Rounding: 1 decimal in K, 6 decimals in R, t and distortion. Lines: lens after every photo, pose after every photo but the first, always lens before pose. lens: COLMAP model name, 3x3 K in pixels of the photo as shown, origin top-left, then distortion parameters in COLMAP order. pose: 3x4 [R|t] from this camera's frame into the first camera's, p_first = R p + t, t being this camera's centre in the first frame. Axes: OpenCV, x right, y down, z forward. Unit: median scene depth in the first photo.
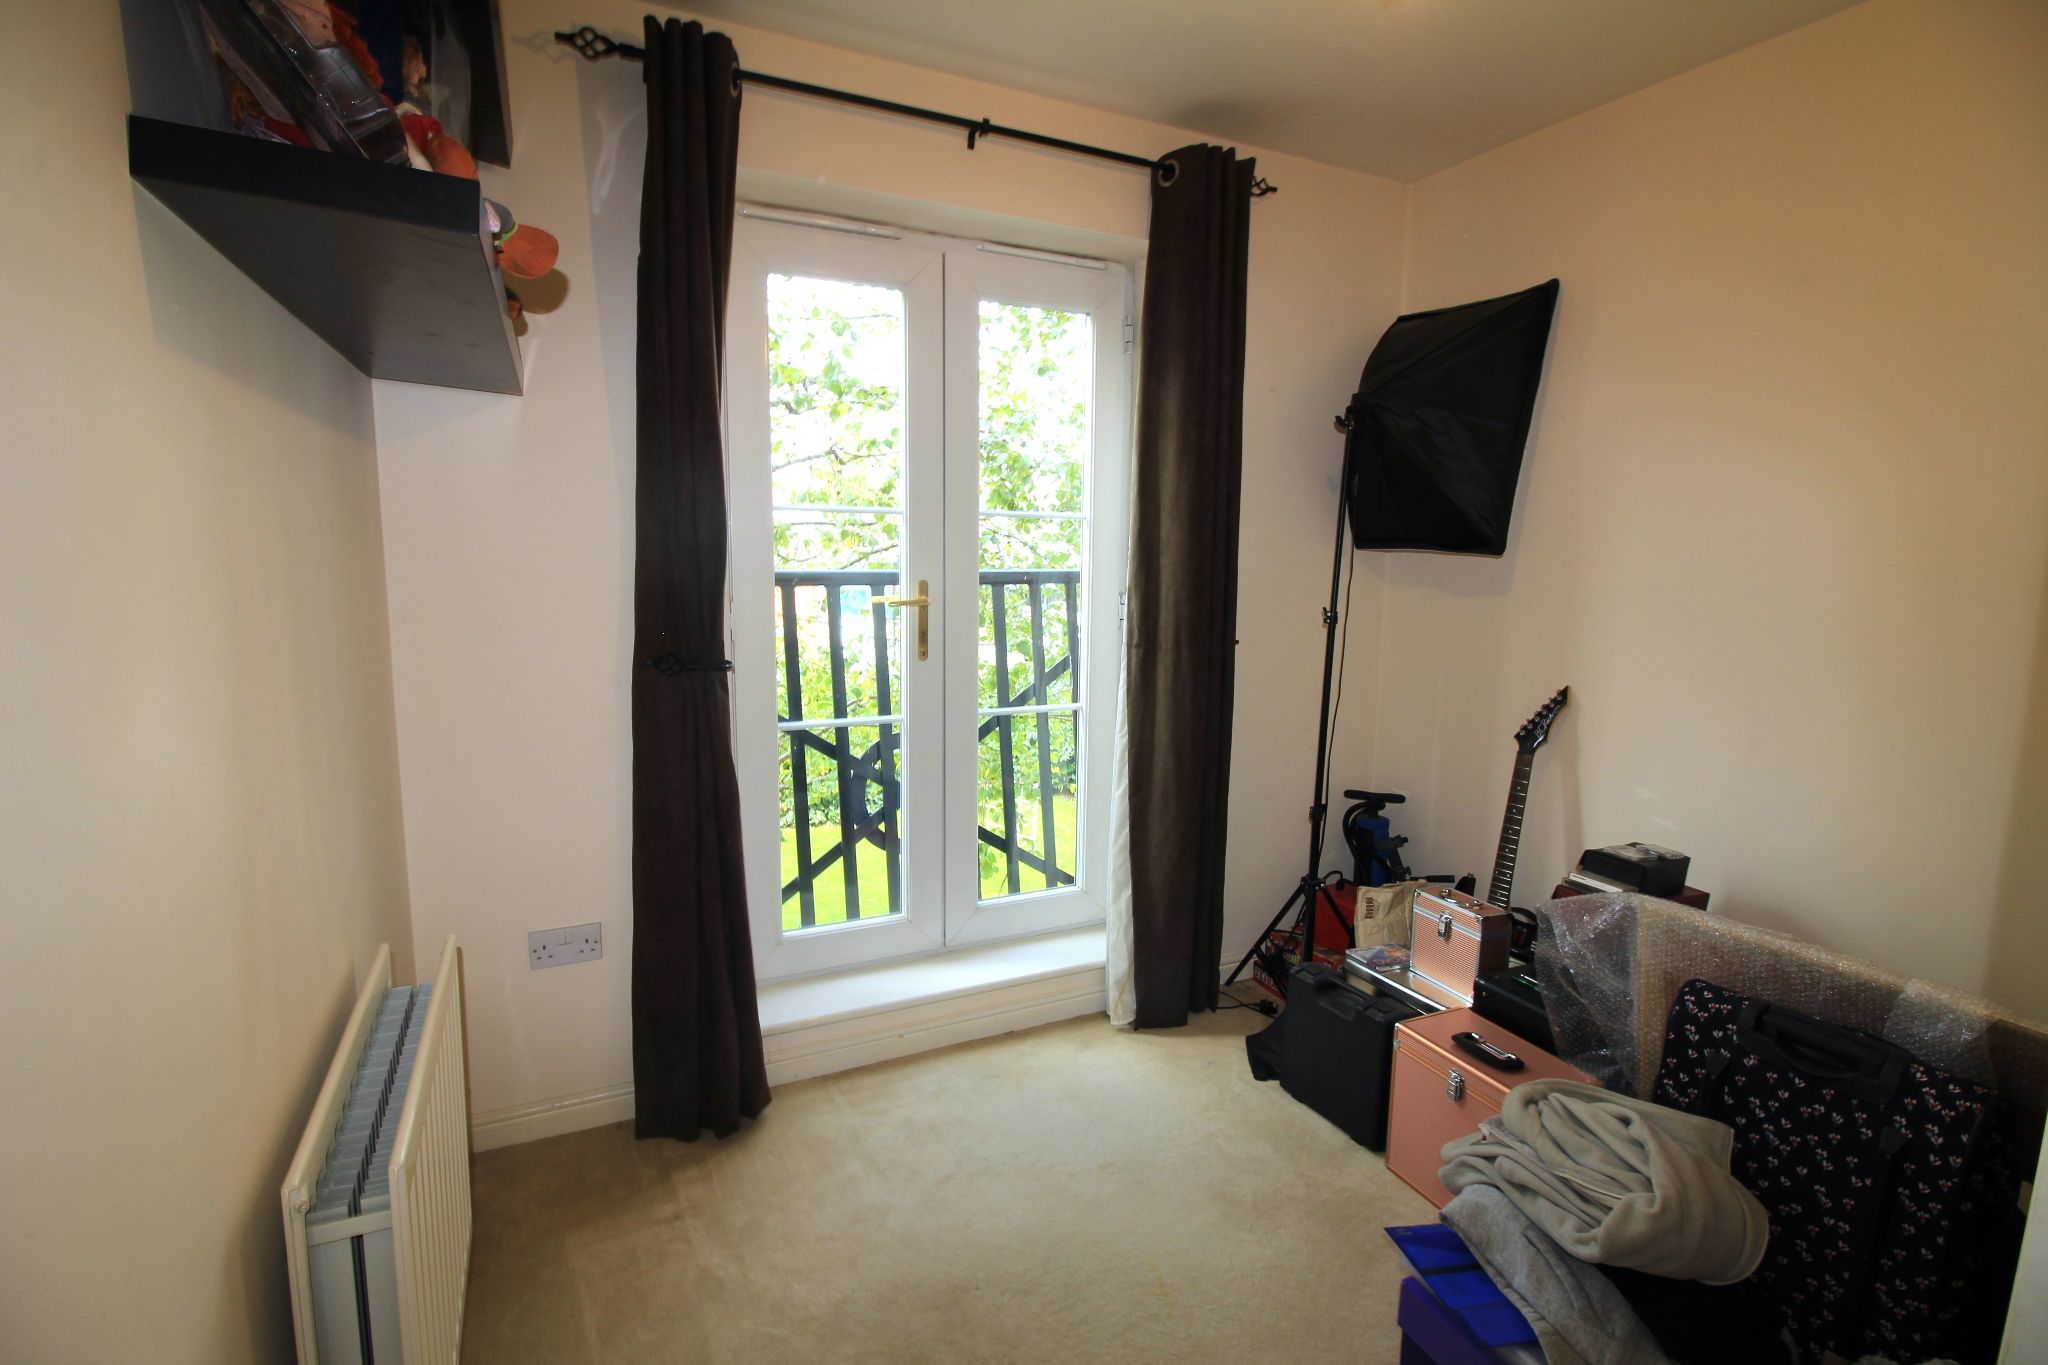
lens RADIAL K [[961.6, 0, 1024.0], [0, 961.6, 682.5], [0, 0, 1]] dist [0.000780, 0.000161]
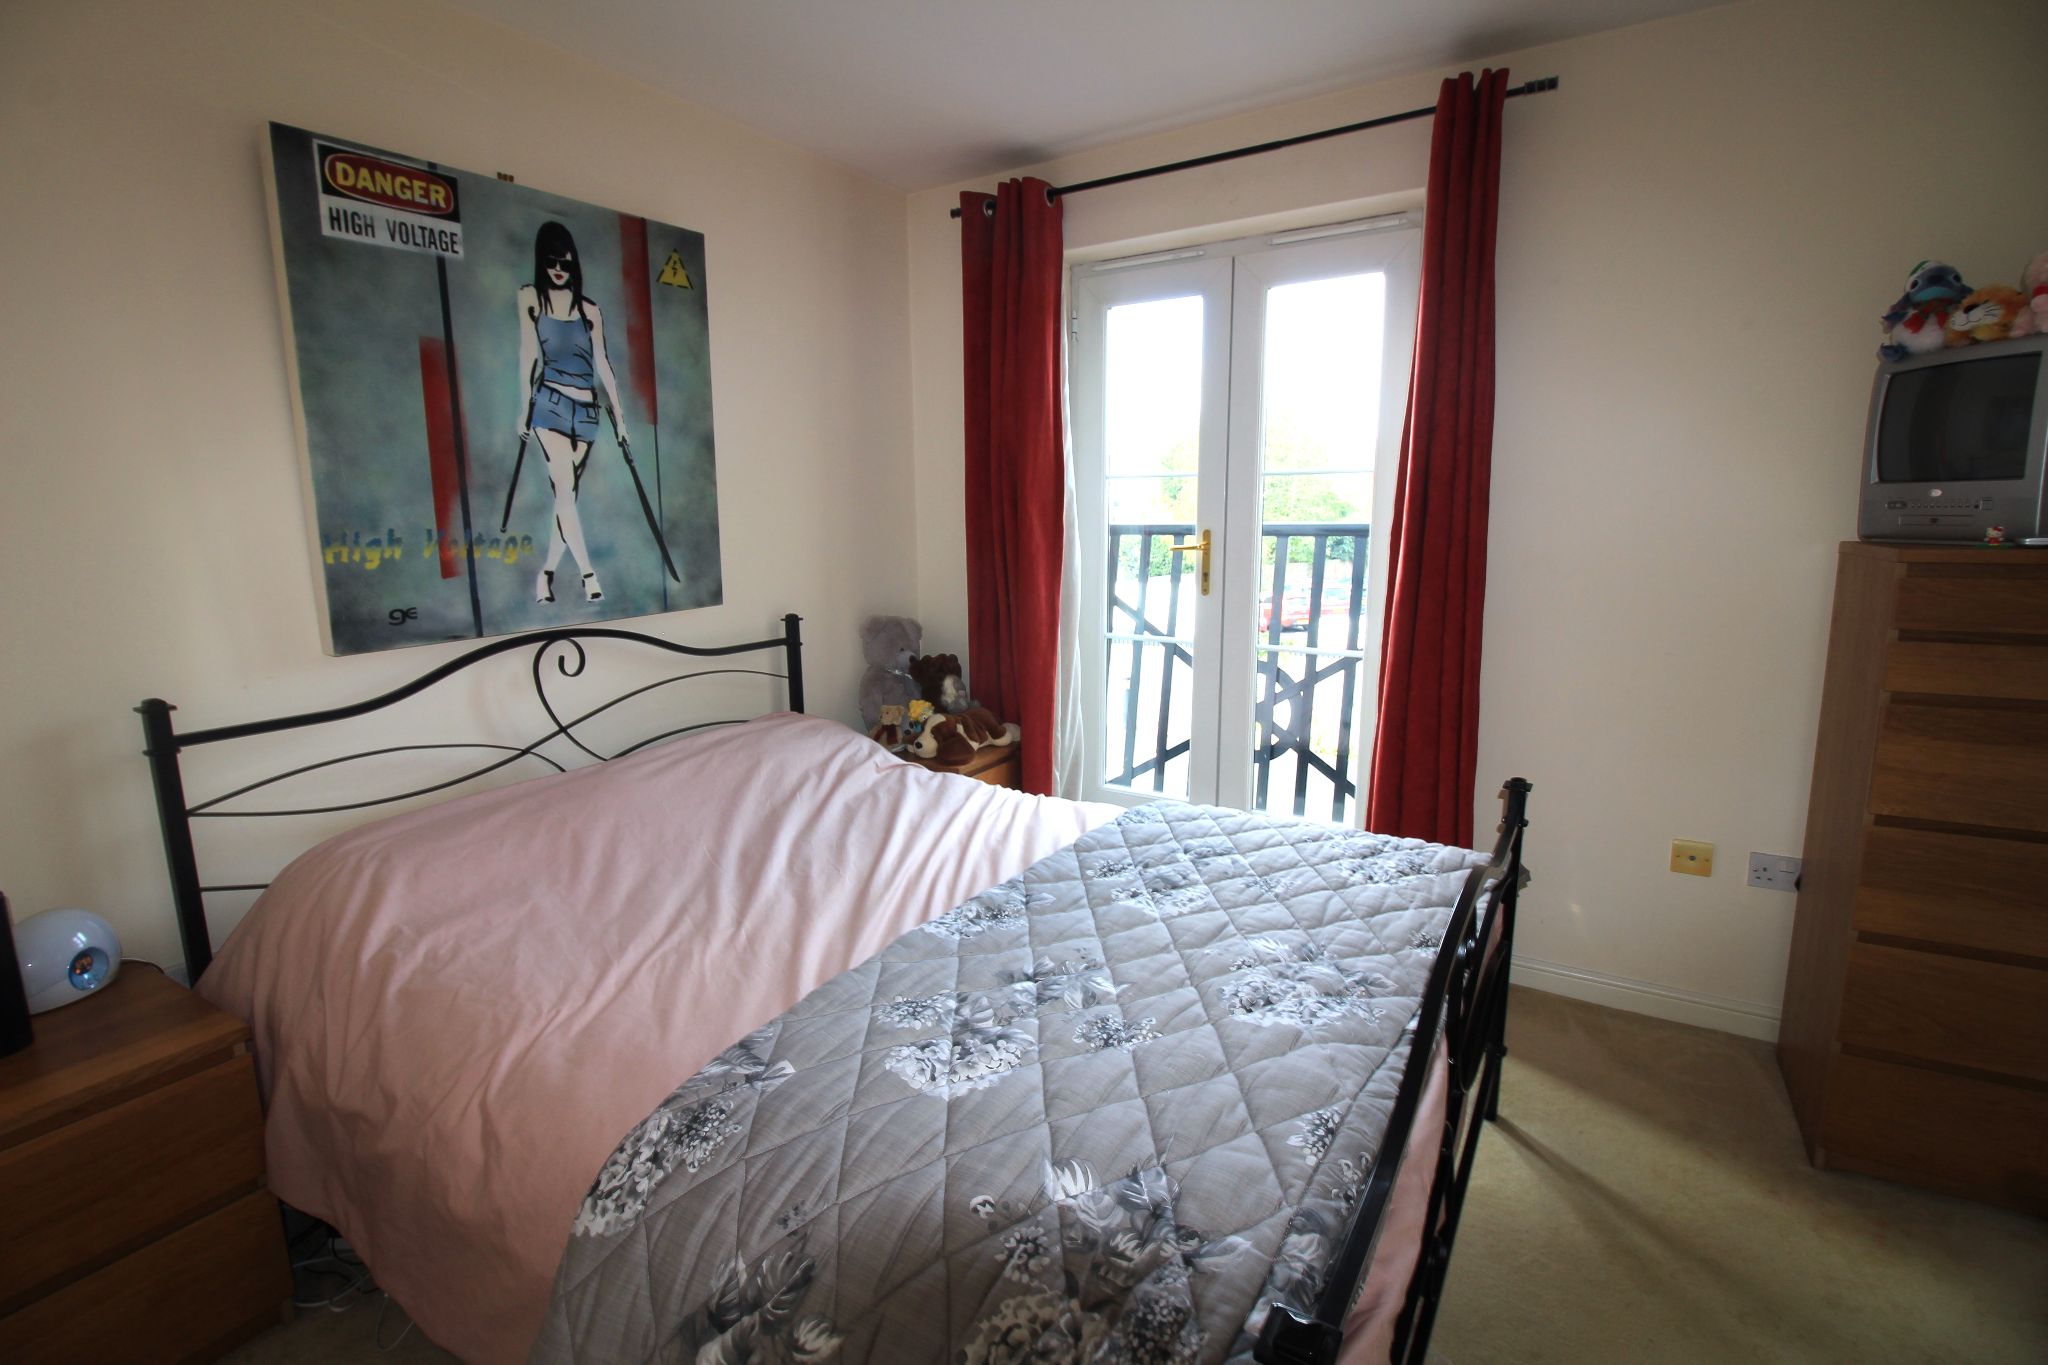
lens RADIAL K [[961.6, 0, 1024.0], [0, 961.6, 682.5], [0, 0, 1]] dist [0.000780, 0.000161]
pose [[0.525552, 0.126739, -0.841268, 0.839752], [-0.102612, 0.991066, 0.085204, 0.006265], [0.844551, 0.041545, 0.533861, 0.145599]]
